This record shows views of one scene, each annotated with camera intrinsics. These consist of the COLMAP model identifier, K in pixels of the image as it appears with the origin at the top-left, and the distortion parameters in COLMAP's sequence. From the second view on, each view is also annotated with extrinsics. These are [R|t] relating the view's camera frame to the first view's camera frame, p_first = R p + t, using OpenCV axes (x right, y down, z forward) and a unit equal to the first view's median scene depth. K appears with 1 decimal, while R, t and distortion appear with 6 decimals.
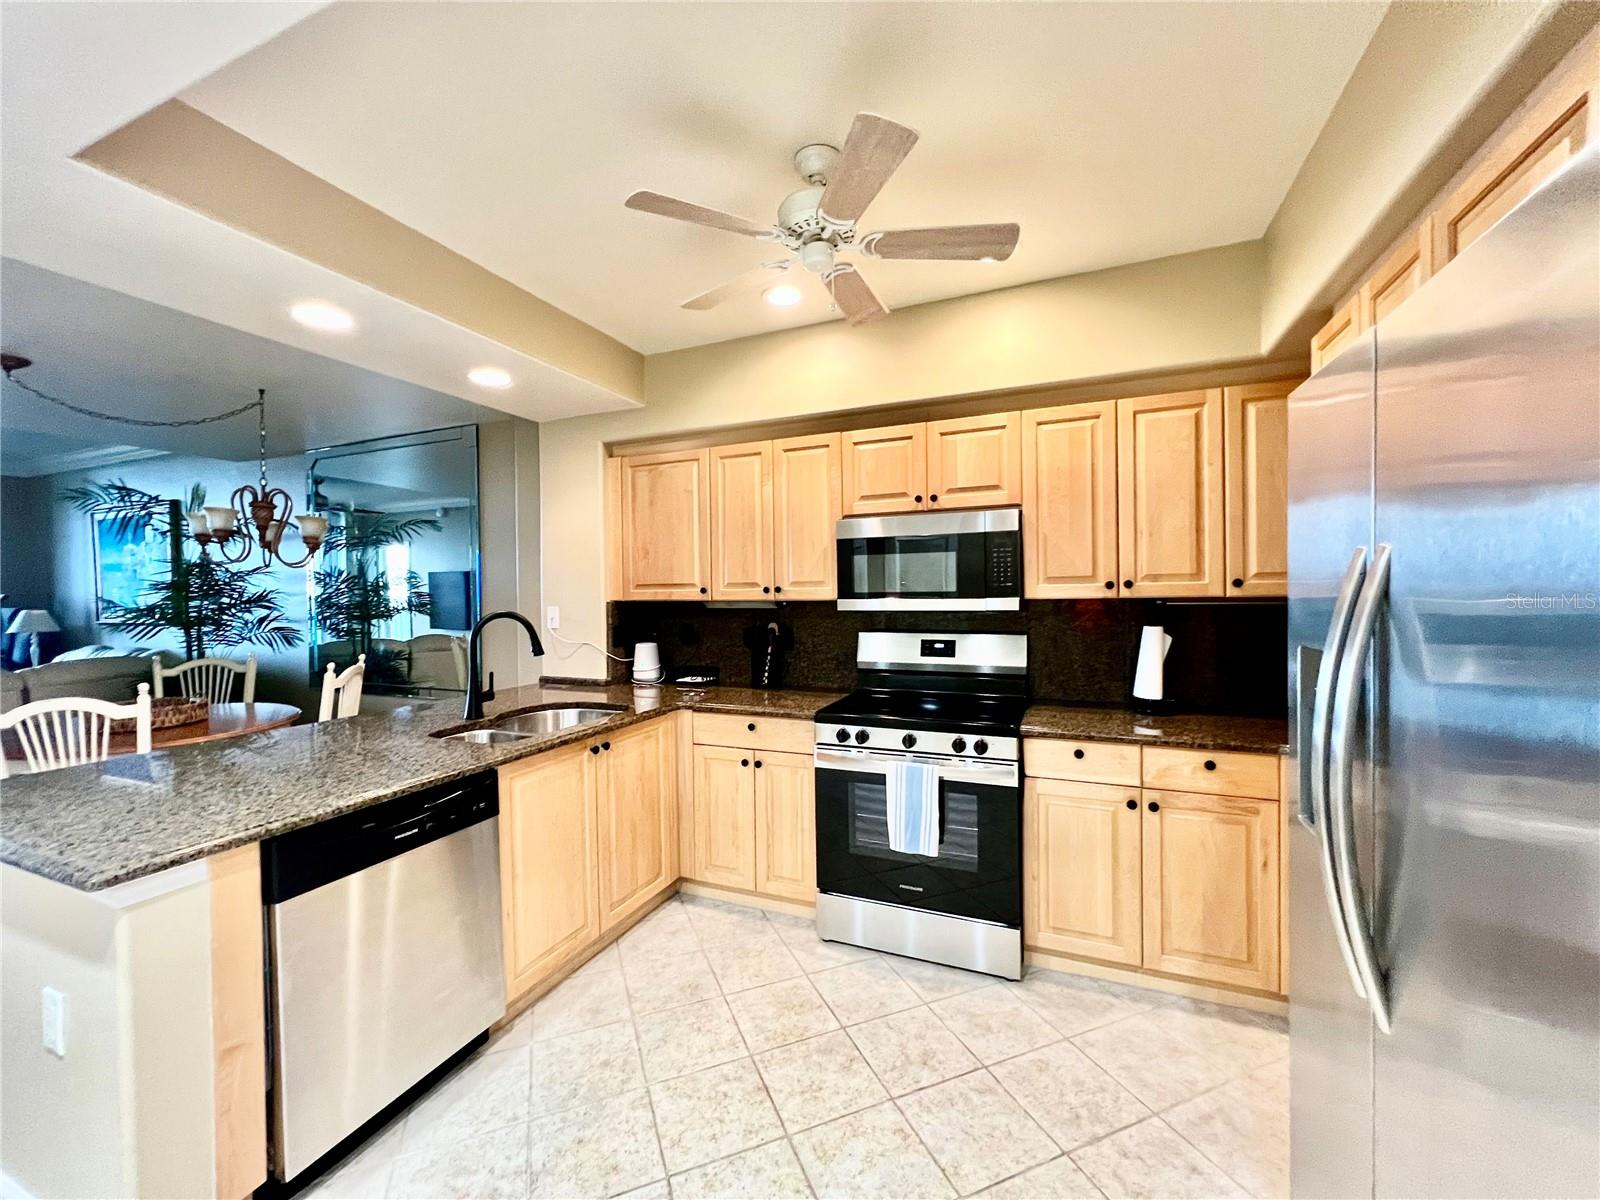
lens RADIAL K [[641.9, 0, 796.4], [0, 641.9, 600.1], [0, 0, 1]] dist [0.000532, 0.000269]
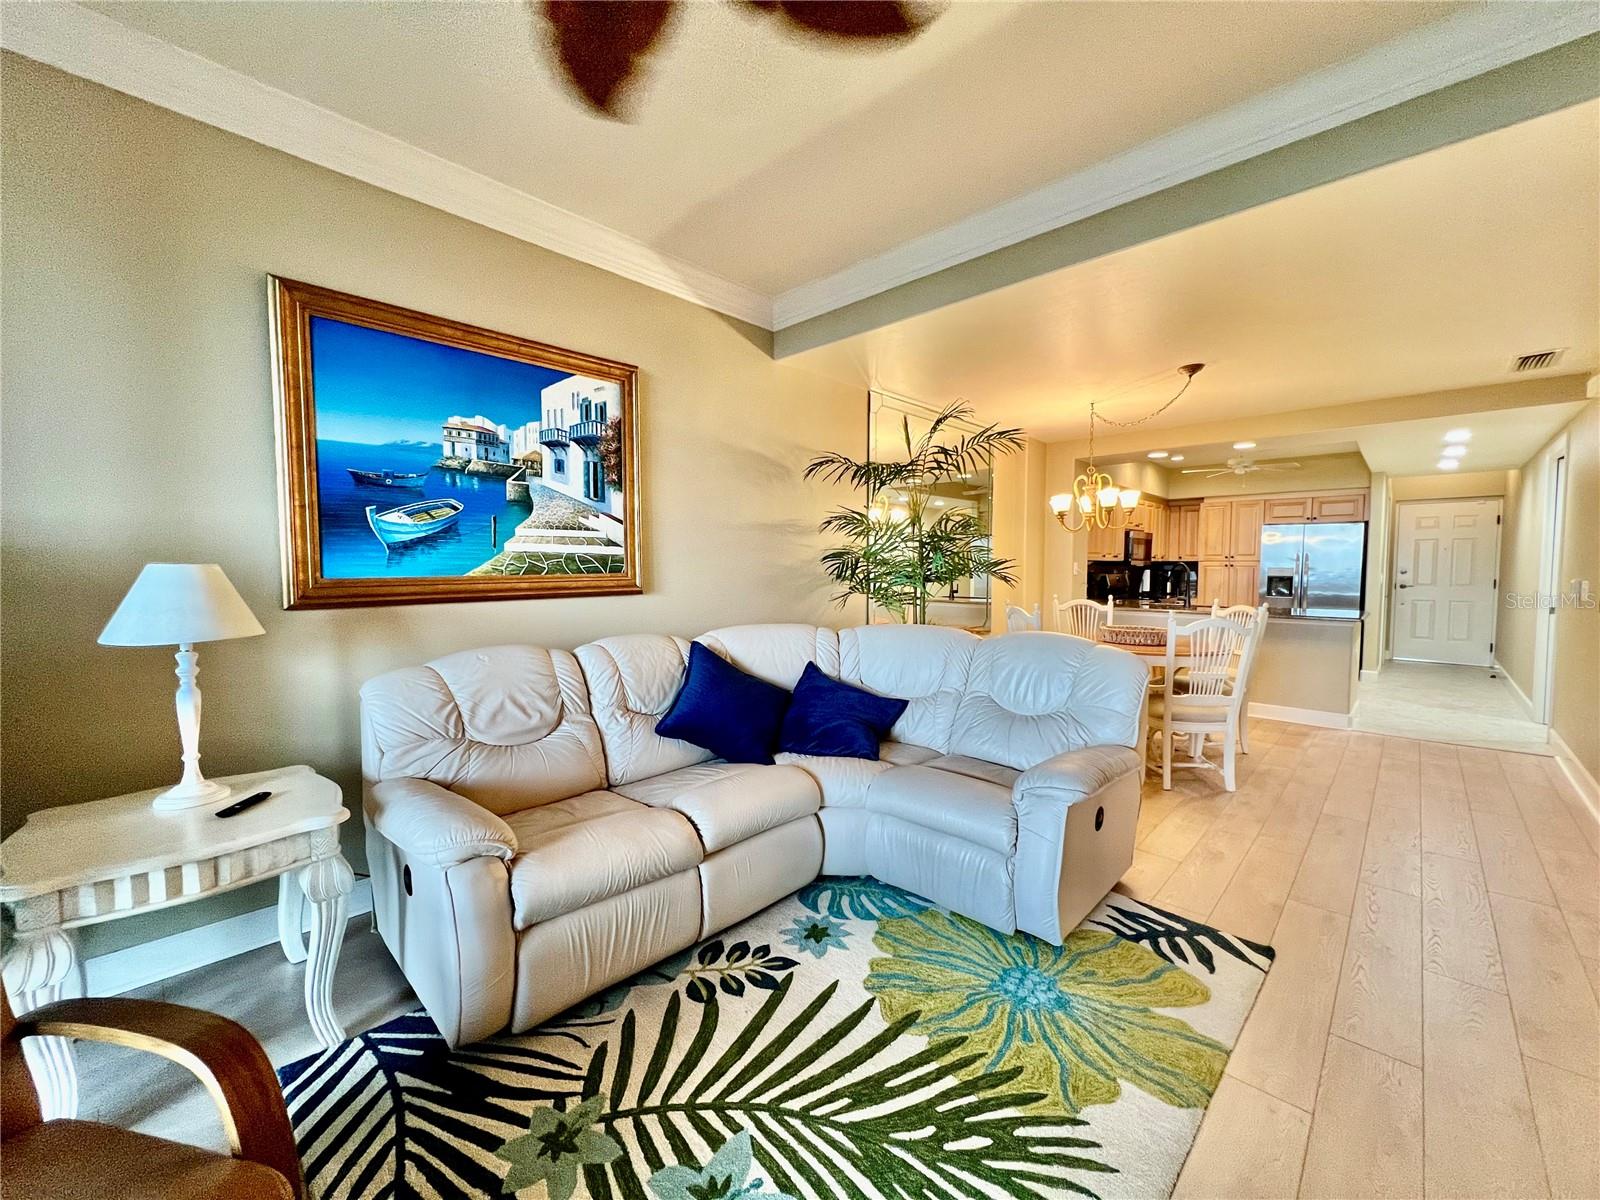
lens RADIAL K [[643.0, 0, 801.0], [0, 643.0, 600.5], [0, 0, 1]] dist [-0.000724, 0.000482]
pose [[0.351012, -0.037396, 0.935624, -3.182006], [0.006170, 0.999273, 0.037625, 0.060865], [-0.936351, -0.007434, 0.350987, 1.472305]]
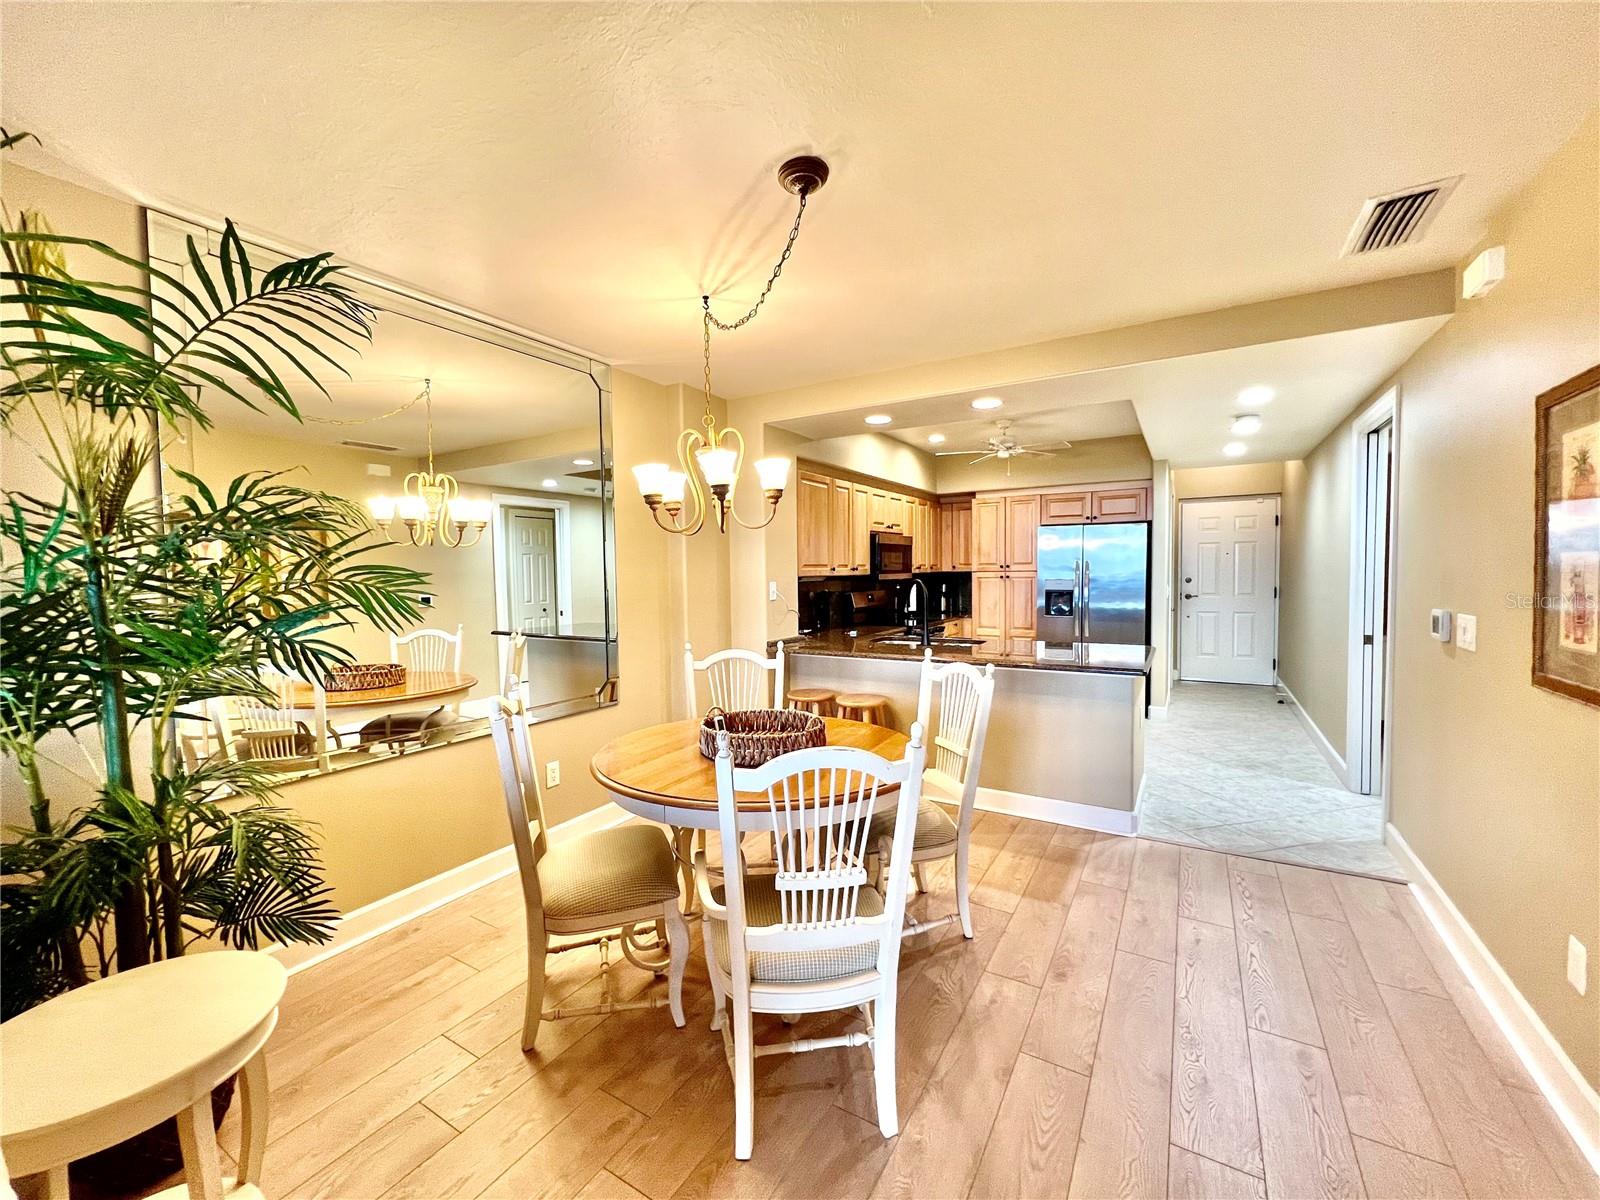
lens RADIAL K [[643.0, 0, 805.2], [0, 643.0, 598.4], [0, 0, 1]] dist [-0.000724, 0.000482]
pose [[0.135800, -0.033633, 0.990165, -2.095562], [0.024642, 0.999229, 0.030561, 0.008283], [-0.990430, 0.020250, 0.136524, 1.046283]]
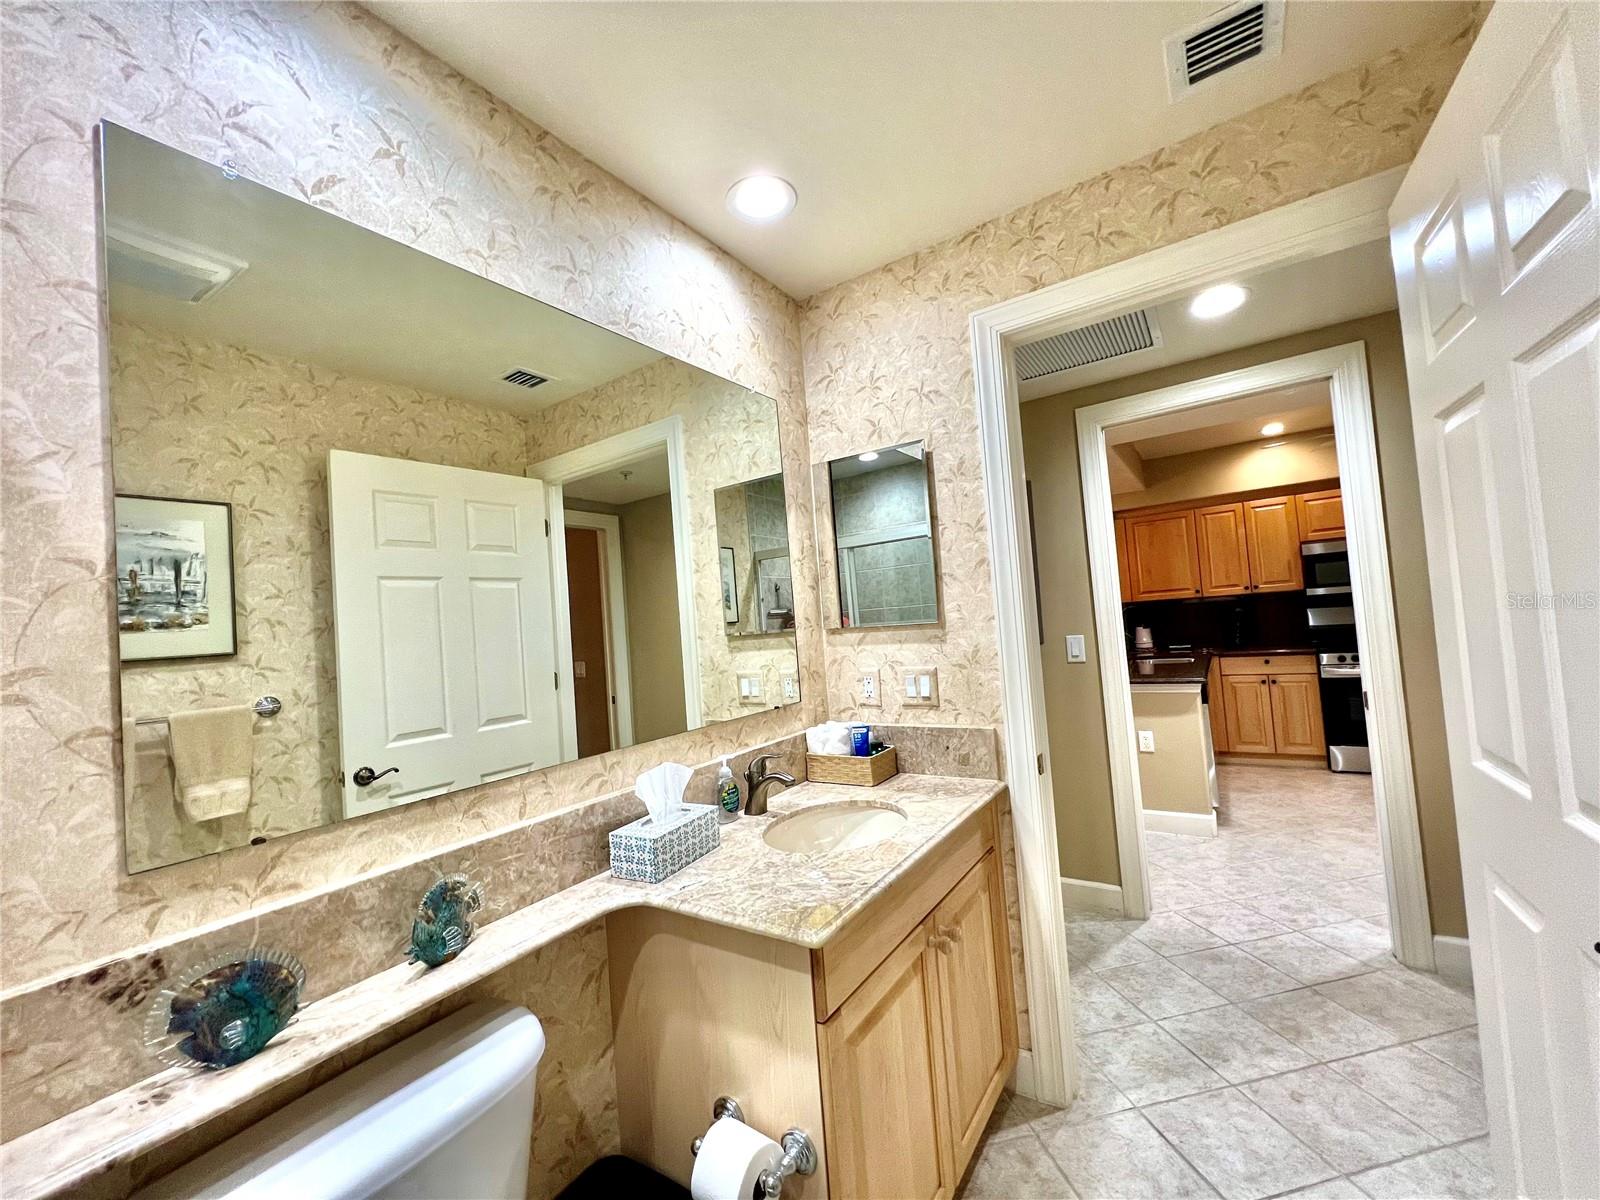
lens RADIAL K [[641.9, 0, 800.4], [0, 641.9, 601.6], [0, 0, 1]] dist [0.000532, 0.000269]
pose [[0.982291, -0.068633, -0.174336, -1.096553], [0.061690, 0.997083, -0.044943, 0.029534], [0.176912, 0.033393, 0.983660, -1.086033]]
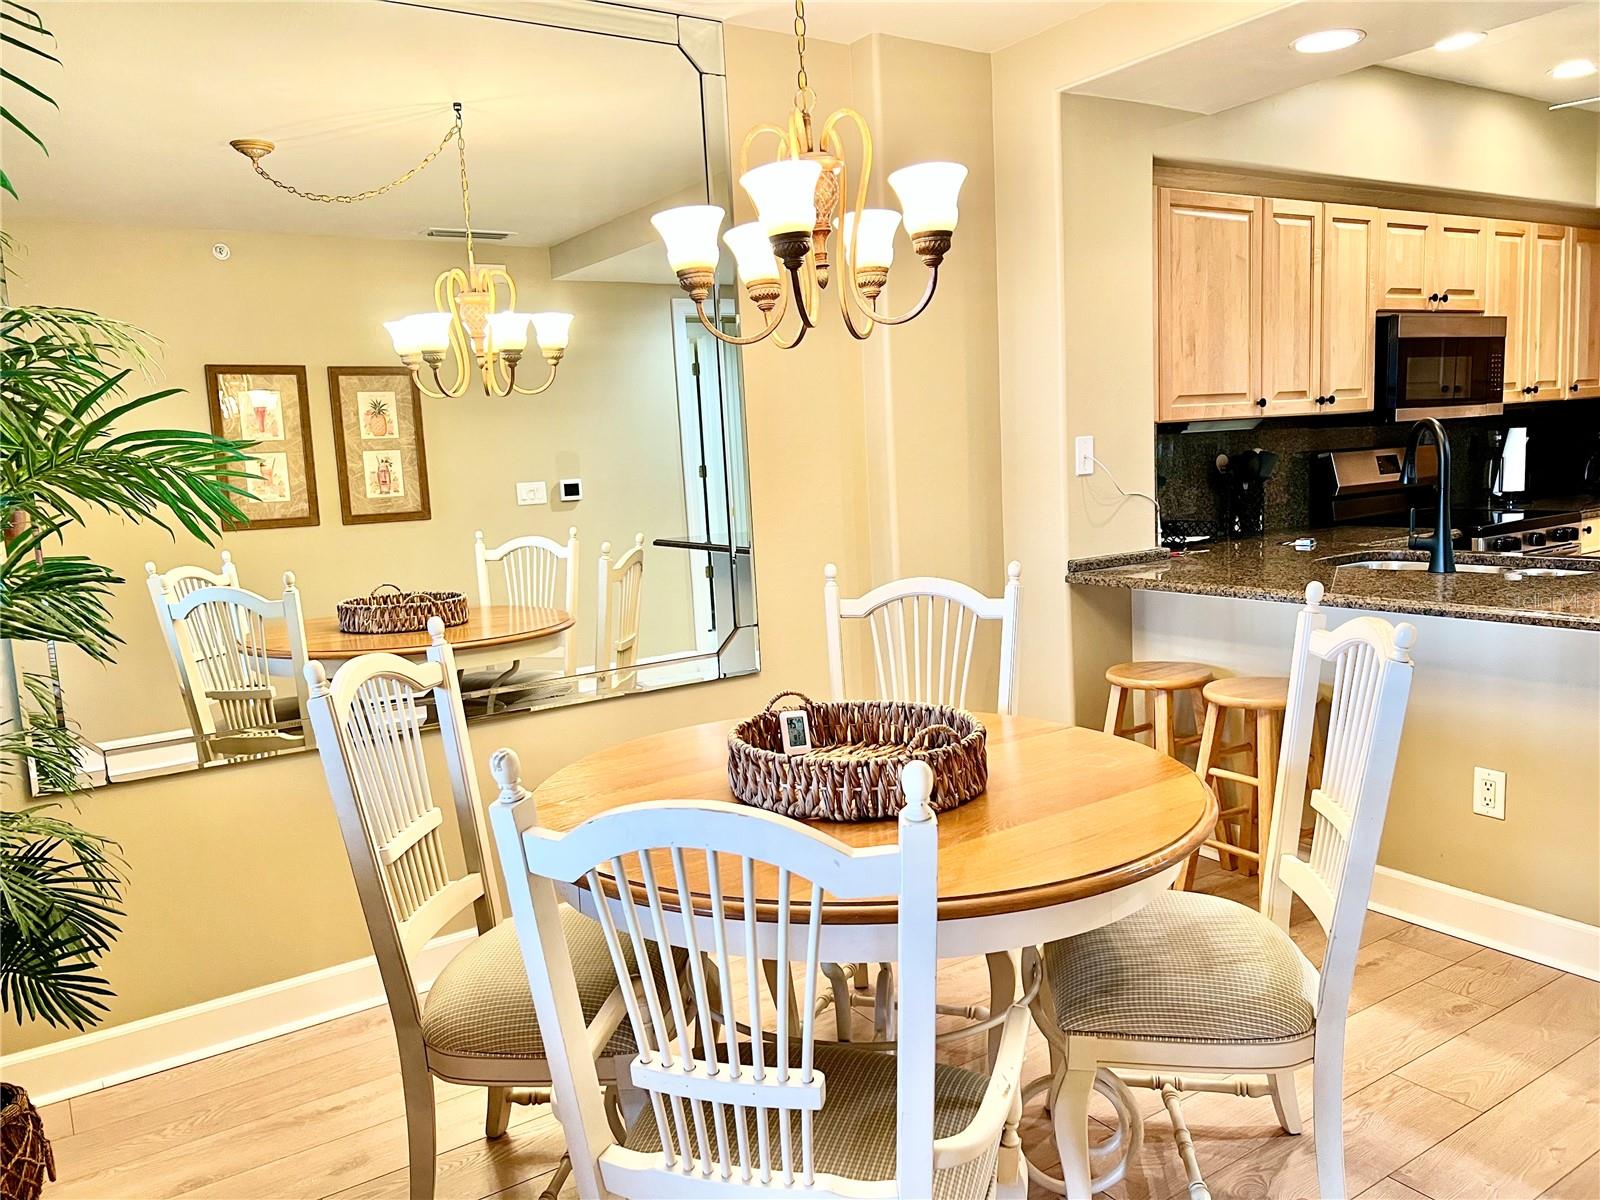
lens RADIAL K [[1212.4, 0, 801.5], [0, 1212.4, 594.2], [0, 0, 1]] dist [0.031378, -0.031702]
pose [[0.547994, -0.122281, 0.827496, -1.922423], [0.057494, 0.992424, 0.108579, 0.024292], [-0.834504, -0.011924, 0.550872, 0.833761]]
